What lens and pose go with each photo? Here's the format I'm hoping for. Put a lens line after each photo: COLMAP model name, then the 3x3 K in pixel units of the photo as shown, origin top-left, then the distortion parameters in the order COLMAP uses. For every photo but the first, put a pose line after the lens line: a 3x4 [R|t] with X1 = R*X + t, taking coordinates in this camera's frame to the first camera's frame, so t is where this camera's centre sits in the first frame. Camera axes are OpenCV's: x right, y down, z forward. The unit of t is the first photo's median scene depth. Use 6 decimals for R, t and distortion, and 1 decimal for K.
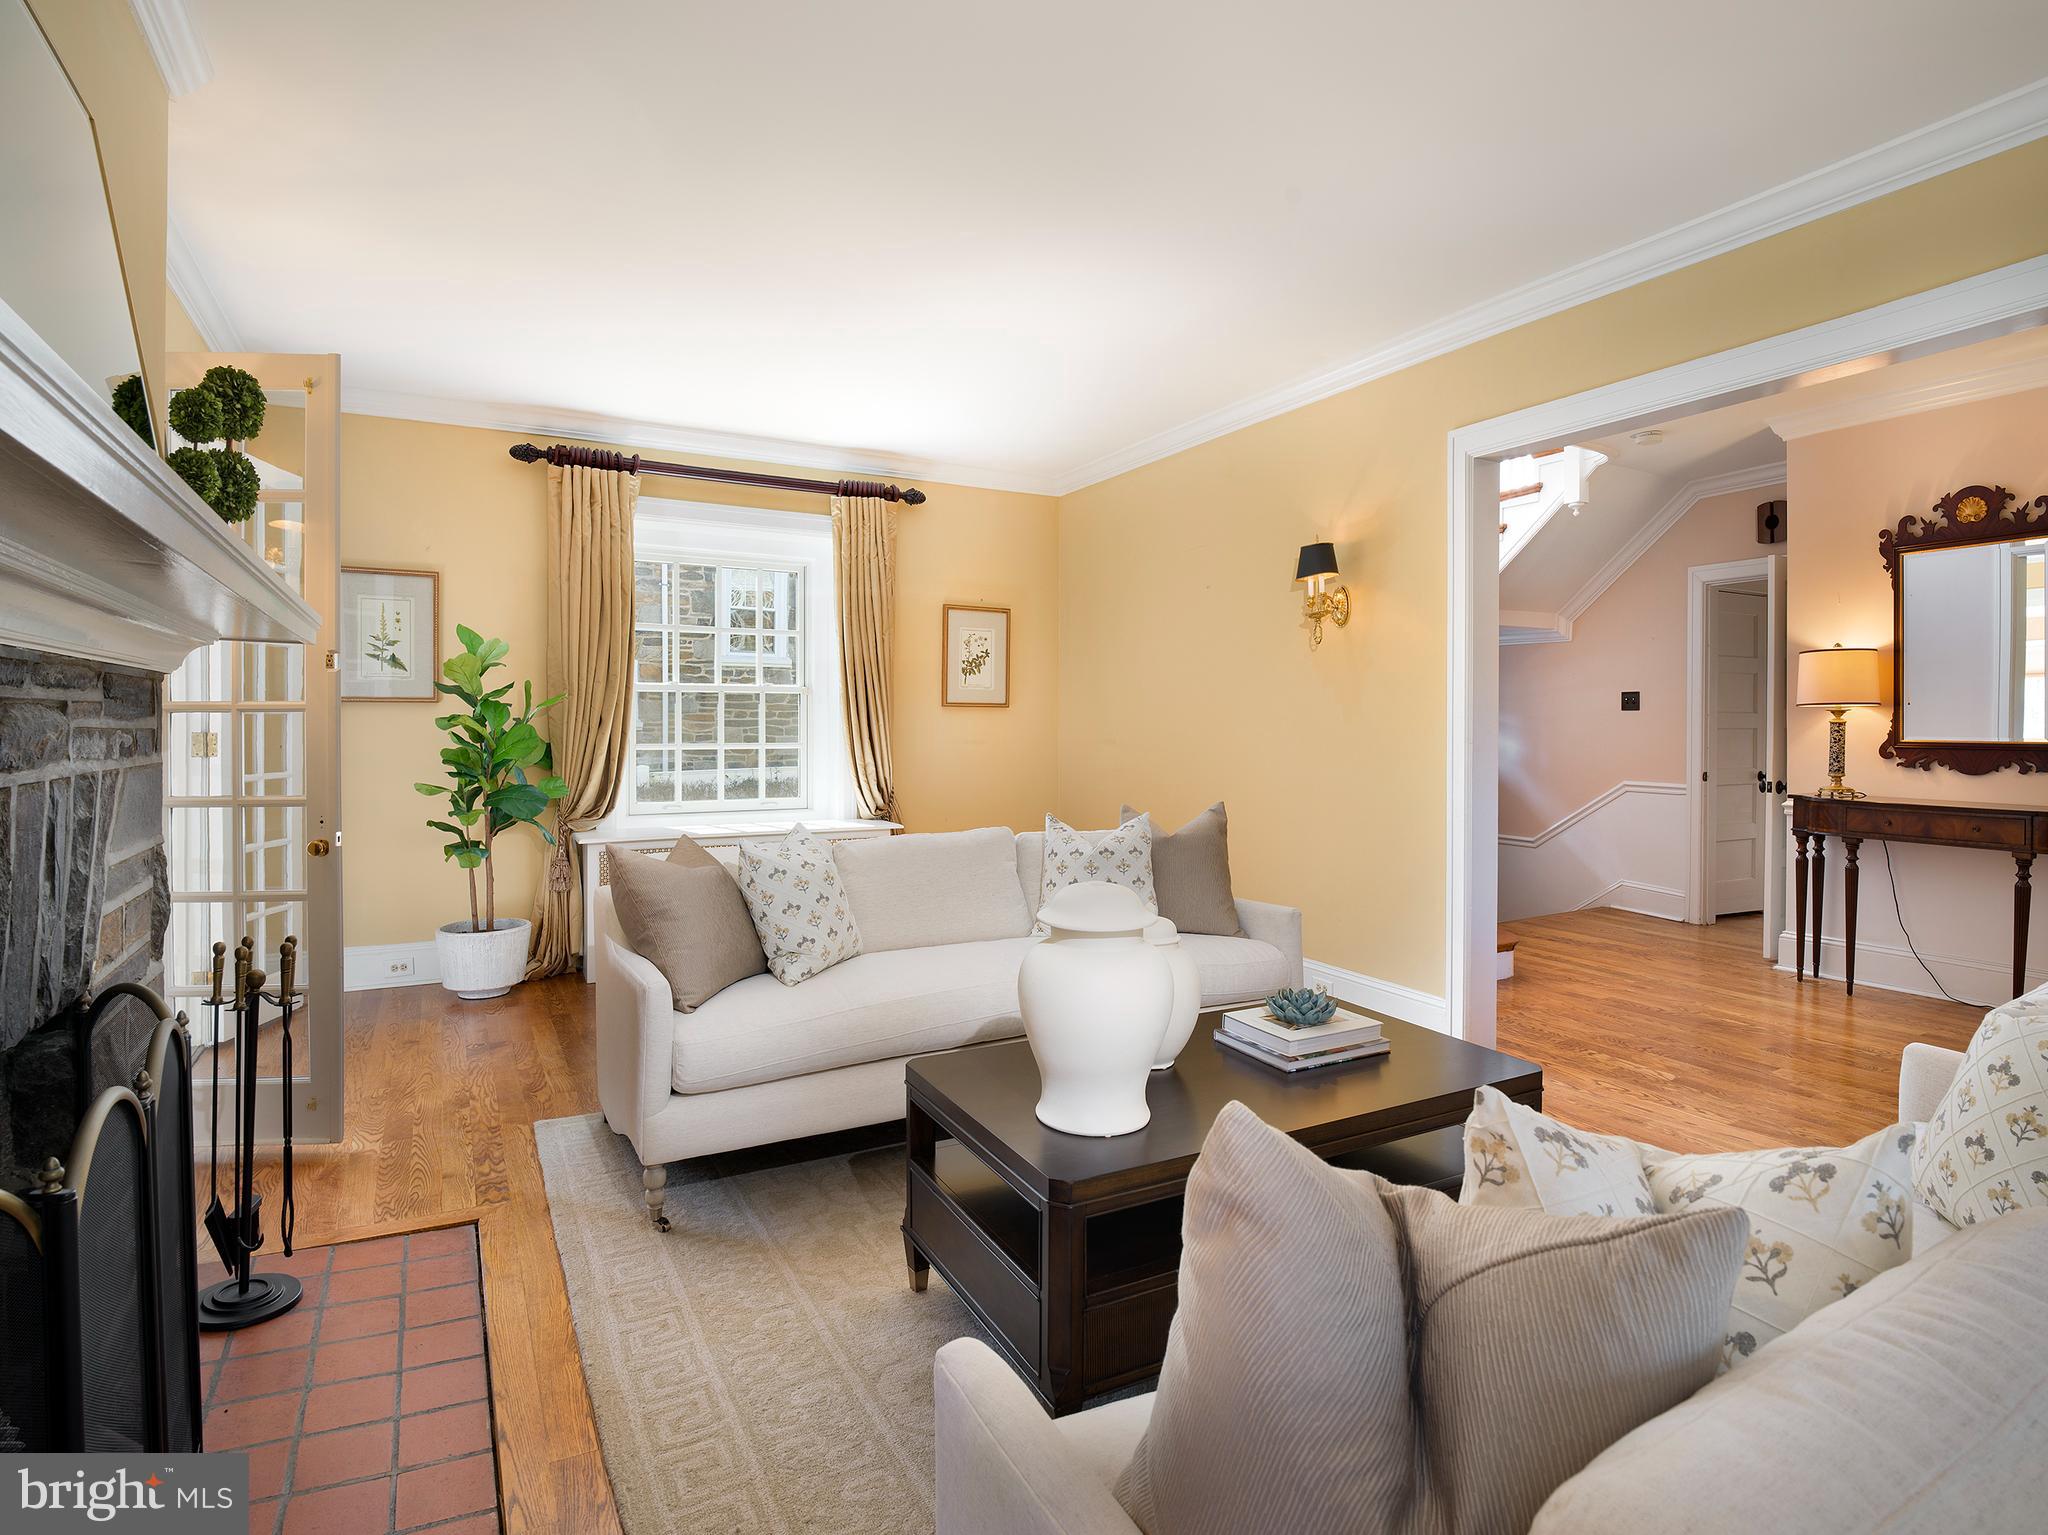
lens RADIAL K [[1052.0, 0, 1024.0], [0, 1052.0, 767.5], [0, 0, 1]] dist [-0.001698, -0.000790]
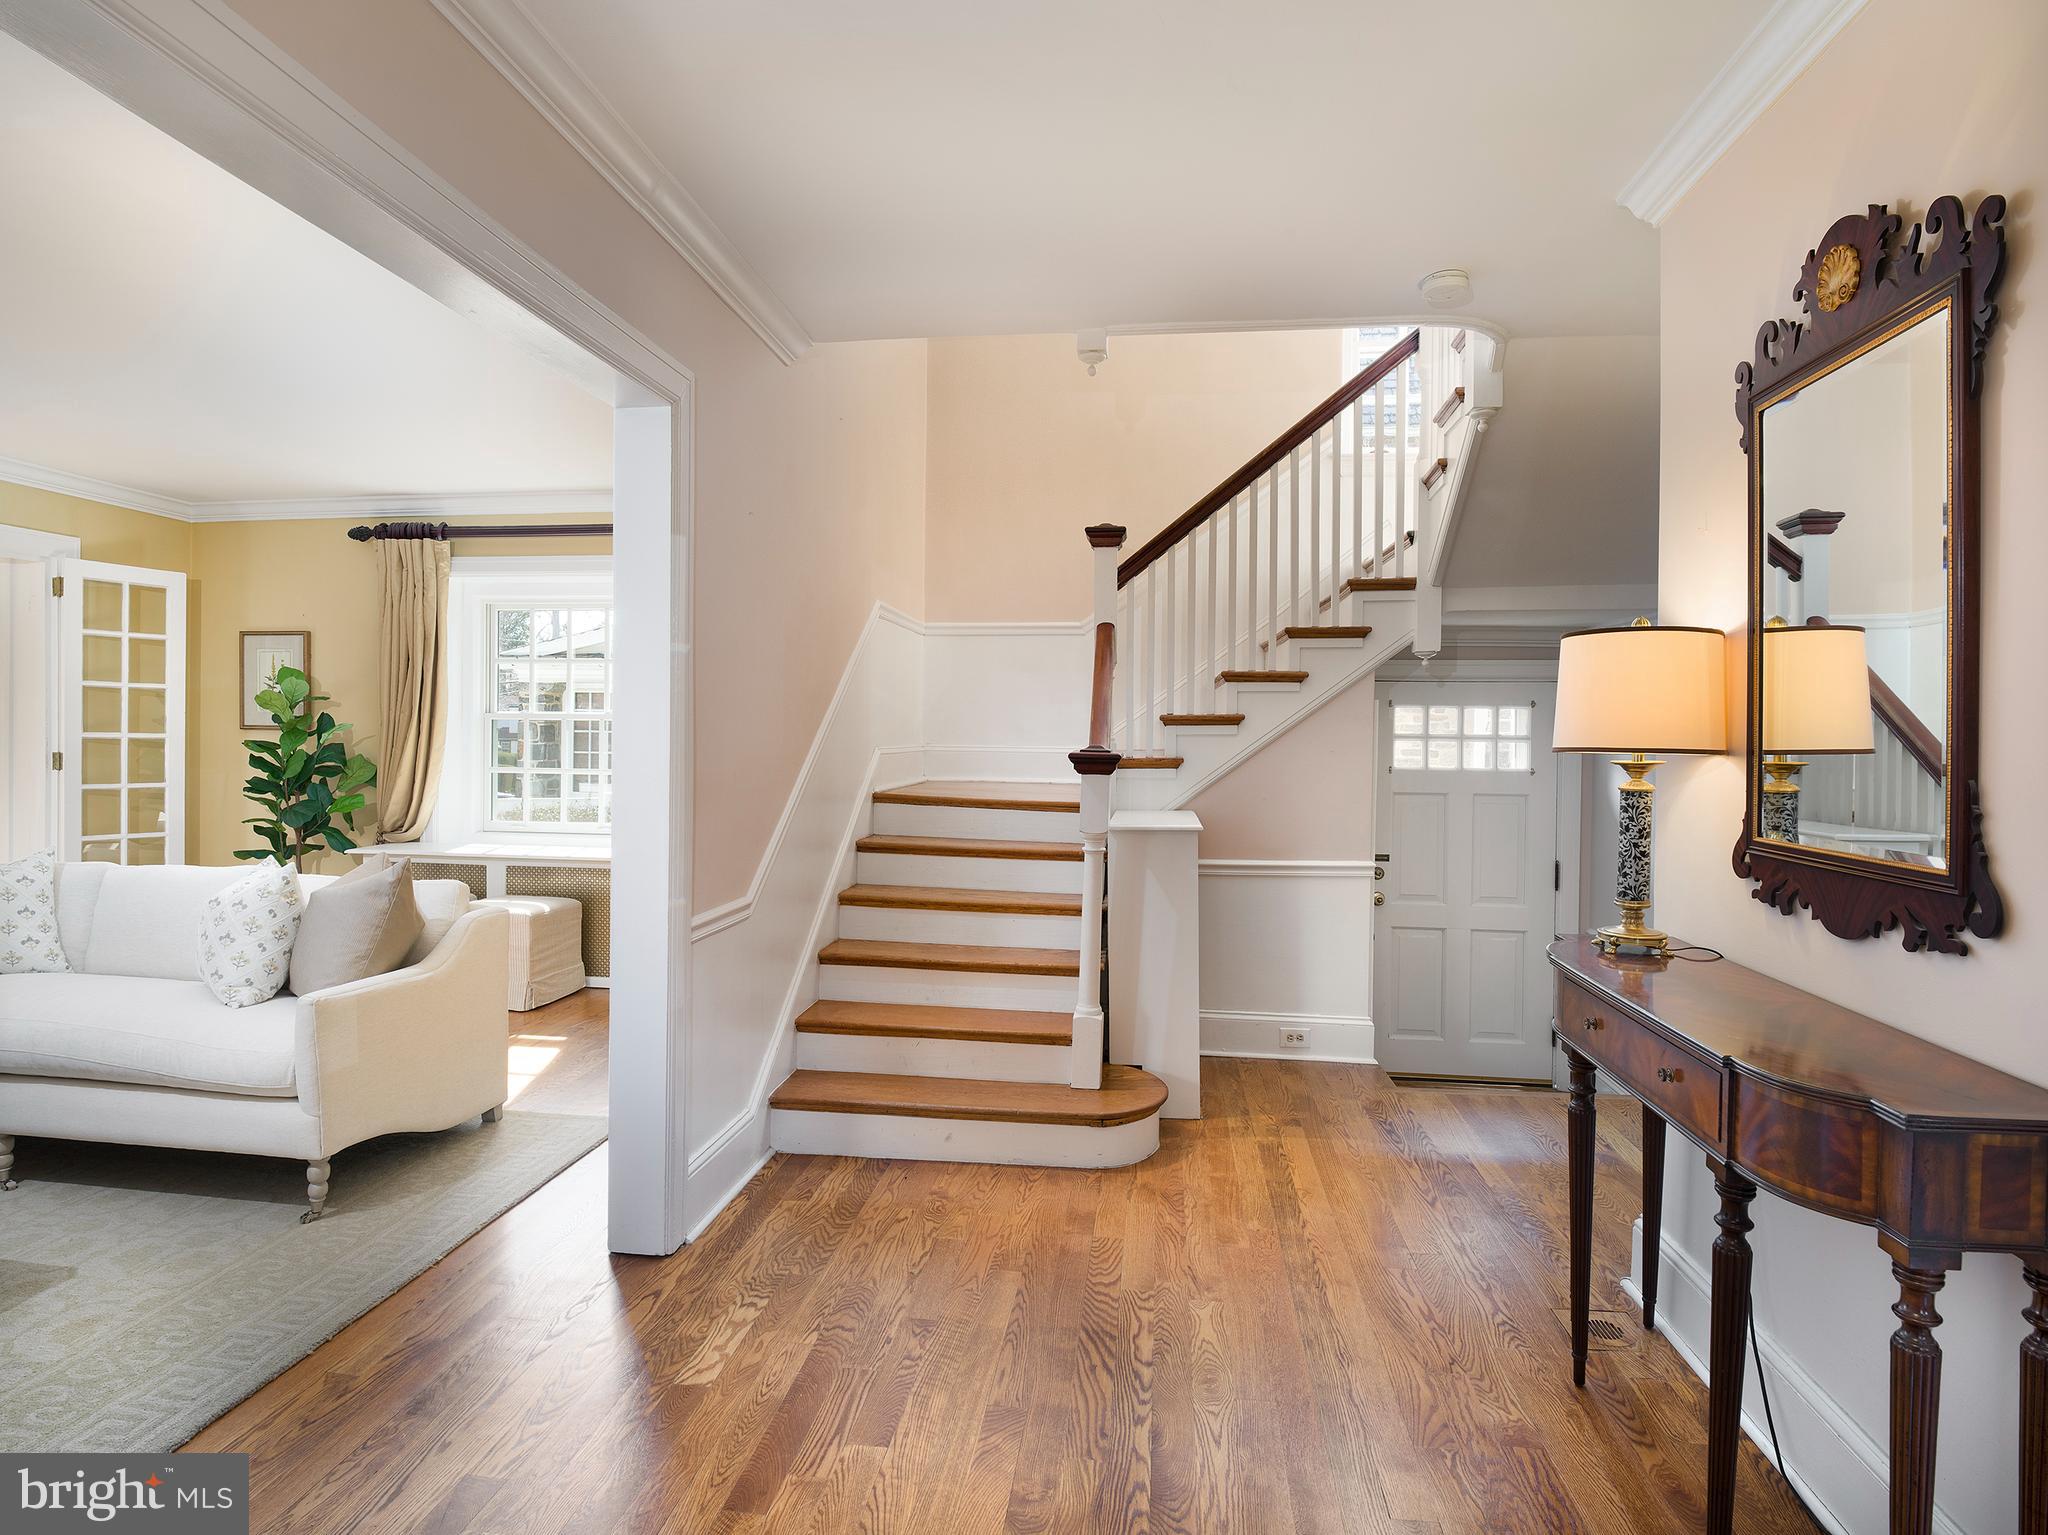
lens RADIAL K [[1052.0, 0, 1024.0], [0, 1052.0, 767.5], [0, 0, 1]] dist [-0.001698, -0.000790]
pose [[0.796099, 0.024300, -0.604679, 0.850274], [-0.030151, 0.999545, 0.000472, -0.046356], [0.604415, 0.017856, 0.796469, 0.466371]]
